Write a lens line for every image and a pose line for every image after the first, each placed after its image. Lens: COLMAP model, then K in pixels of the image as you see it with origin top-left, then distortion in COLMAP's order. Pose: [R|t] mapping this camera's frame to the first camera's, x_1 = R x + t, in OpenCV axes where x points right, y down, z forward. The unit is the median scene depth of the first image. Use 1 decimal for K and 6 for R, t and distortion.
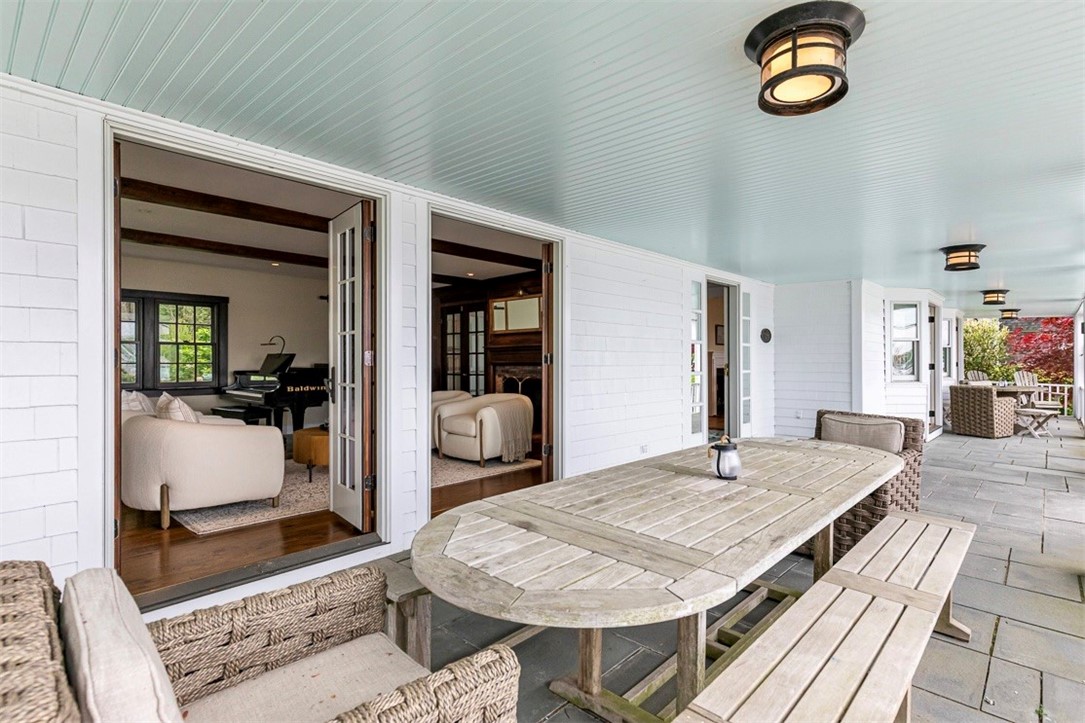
lens RADIAL K [[494.0, 0, 542.5], [0, 494.0, 361.5], [0, 0, 1]] dist [0.000199, 0.000097]
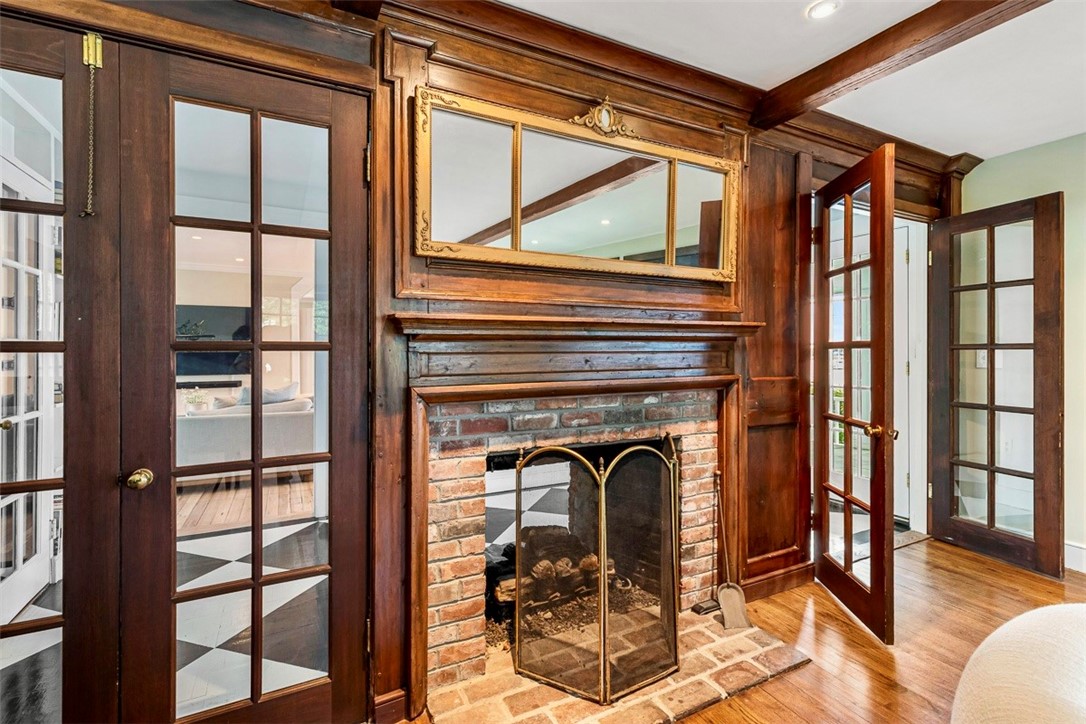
lens RADIAL K [[494.4, 0, 543.0], [0, 494.4, 362.0], [0, 0, 1]] dist [0.000199, 0.000097]
pose [[0.295485, -0.000554, 0.955347, -0.290853], [-0.000370, 1.000000, 0.000694, -0.010312], [-0.955347, -0.000558, 0.295485, 0.904632]]
